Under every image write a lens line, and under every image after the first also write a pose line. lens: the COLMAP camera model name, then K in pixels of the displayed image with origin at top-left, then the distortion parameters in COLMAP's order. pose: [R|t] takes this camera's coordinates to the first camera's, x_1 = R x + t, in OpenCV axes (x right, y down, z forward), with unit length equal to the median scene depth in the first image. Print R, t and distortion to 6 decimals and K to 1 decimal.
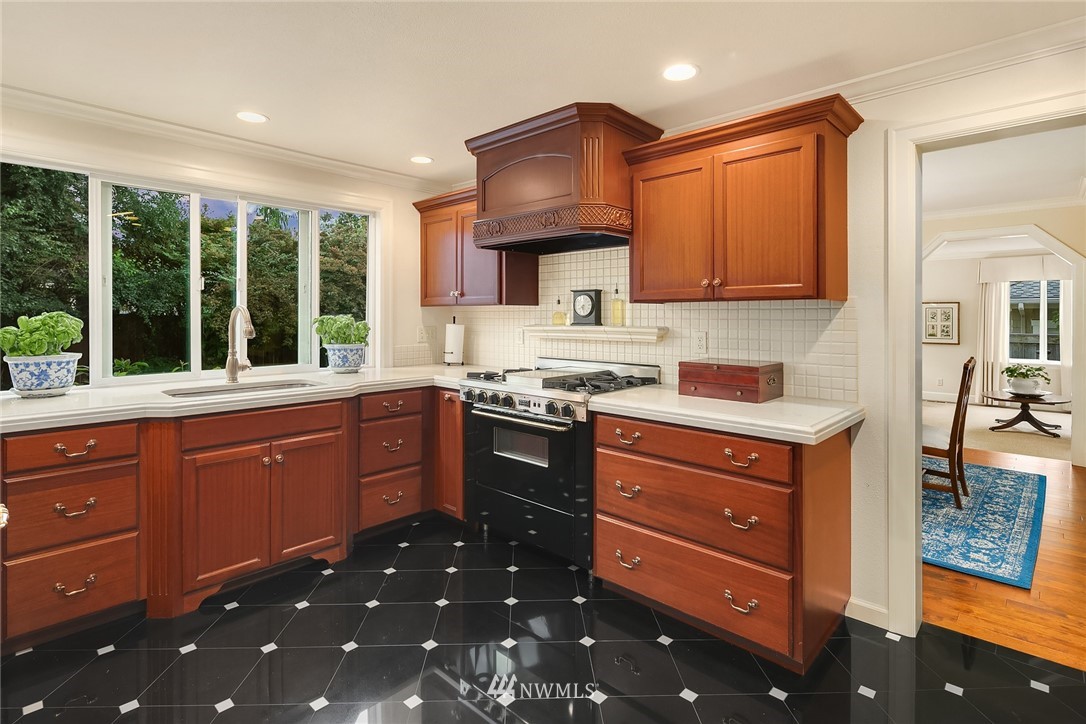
lens RADIAL K [[520.6, 0, 547.7], [0, 520.6, 316.2], [0, 0, 1]] dist [0.001897, 0.000227]
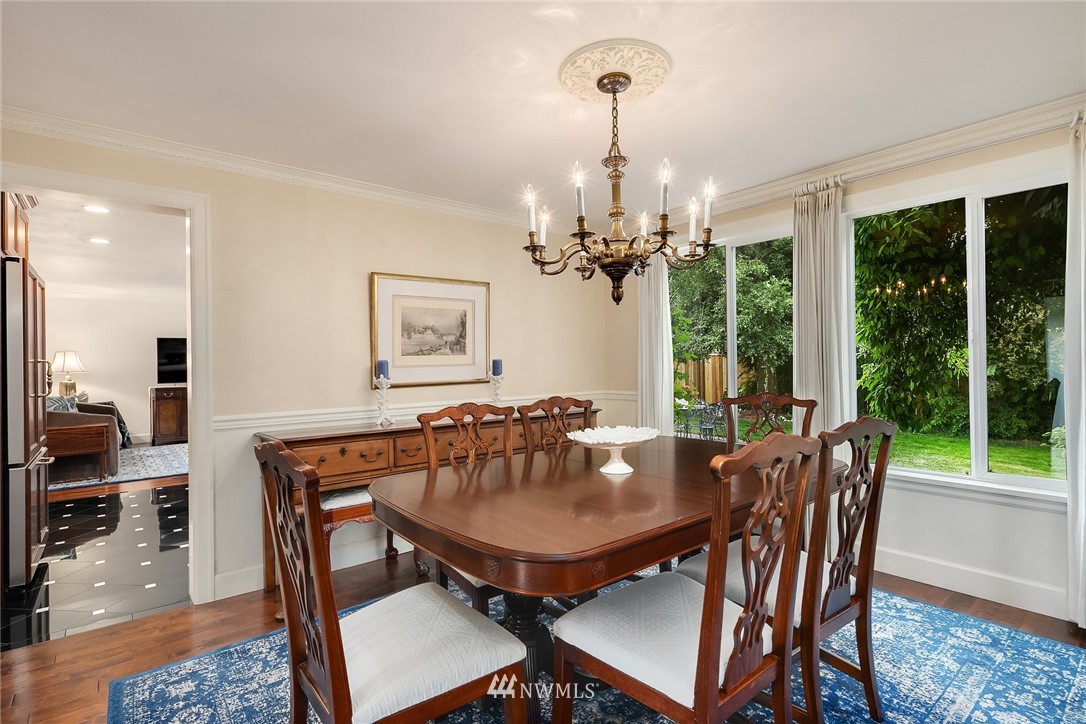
lens RADIAL K [[526.9, 0, 543.0], [0, 526.9, 362.0], [0, 0, 1]] dist [0.001784, -0.000851]
pose [[-0.117893, -0.001260, -0.993025, 1.317014], [0.012733, 0.999915, -0.002781, 0.035144], [0.992945, -0.012972, -0.117867, 1.406041]]
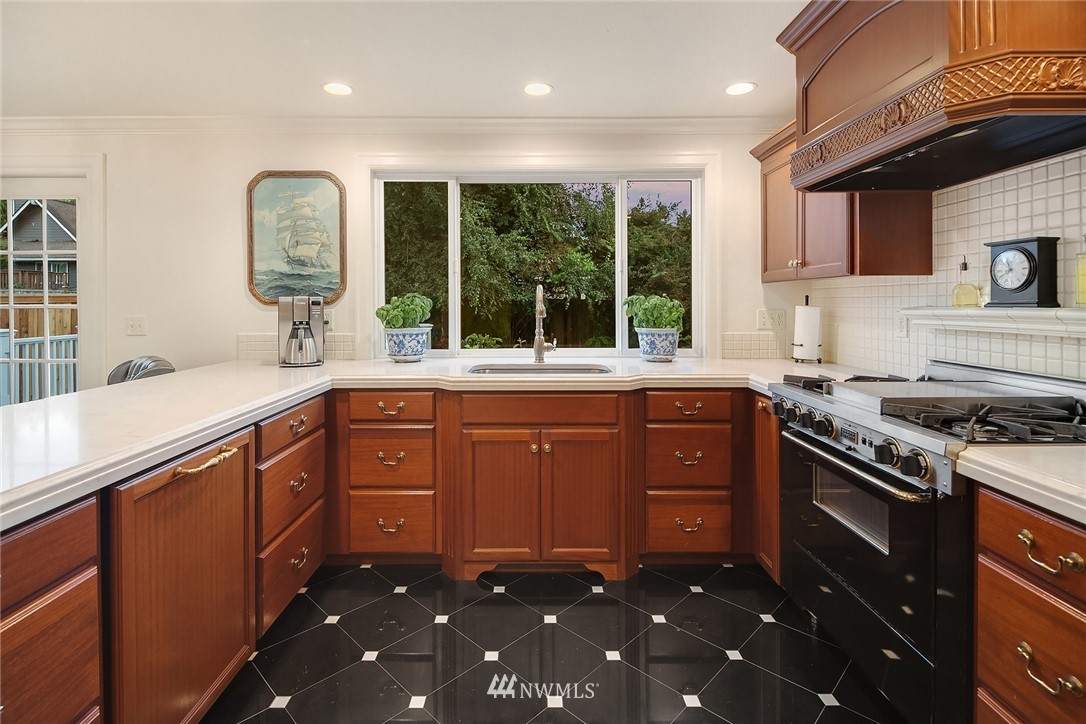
lens RADIAL K [[534.3, 0, 542.6], [0, 534.3, 305.0], [0, 0, 1]] dist [0.000467, -0.001968]
pose [[0.691313, 0.001025, -0.722554, 0.145701], [0.003326, 0.999984, 0.004601, 0.012670], [0.722547, -0.005584, 0.691299, 0.301069]]
